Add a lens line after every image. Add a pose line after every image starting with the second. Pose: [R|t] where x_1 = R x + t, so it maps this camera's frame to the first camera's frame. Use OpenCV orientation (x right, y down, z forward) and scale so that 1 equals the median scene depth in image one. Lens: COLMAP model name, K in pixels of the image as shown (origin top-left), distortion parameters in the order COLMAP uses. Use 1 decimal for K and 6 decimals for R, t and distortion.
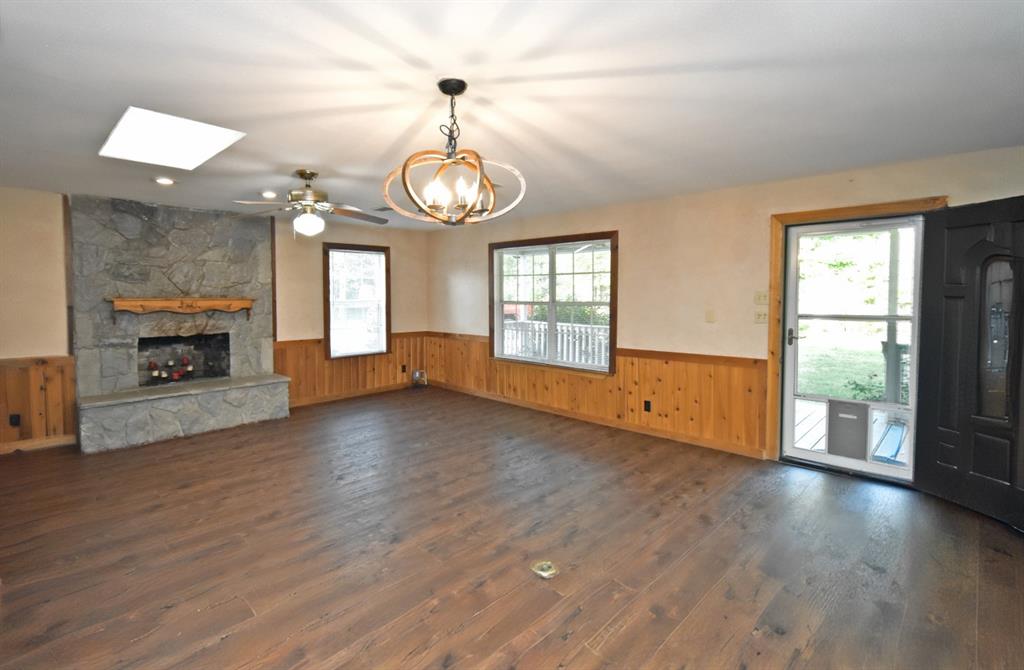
lens RADIAL K [[489.5, 0, 504.7], [0, 489.5, 309.6], [0, 0, 1]] dist [0.013592, -0.000069]
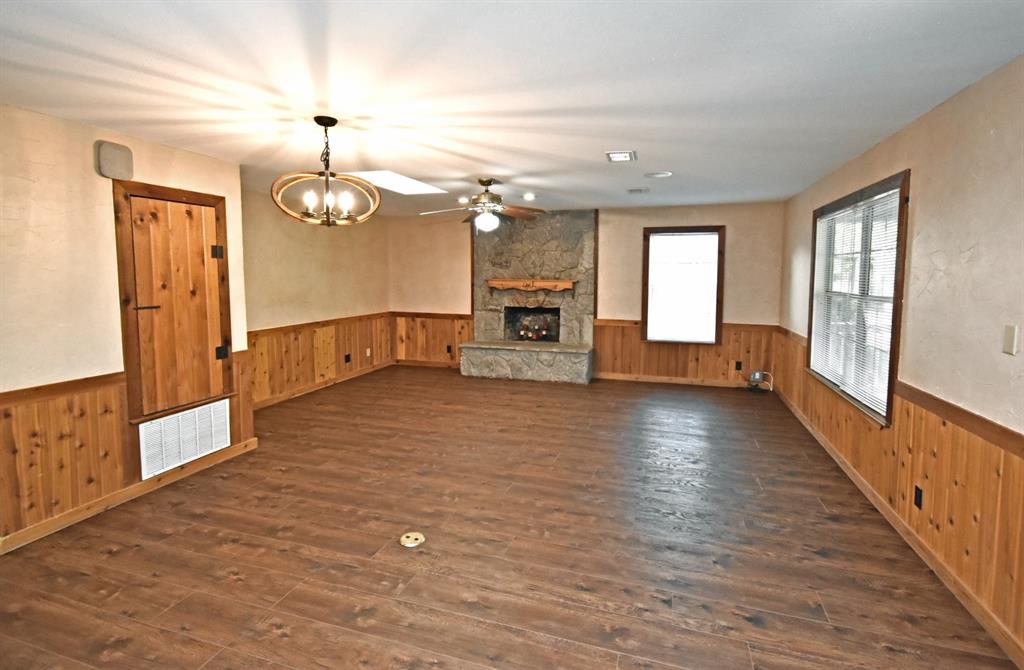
lens RADIAL K [[489.5, 0, 504.7], [0, 489.5, 309.6], [0, 0, 1]] dist [0.013592, -0.000069]
pose [[0.441323, 0.070066, -0.894609, 0.549842], [-0.039794, 0.997494, 0.058494, -0.017848], [0.896465, 0.009785, 0.443005, 0.358059]]
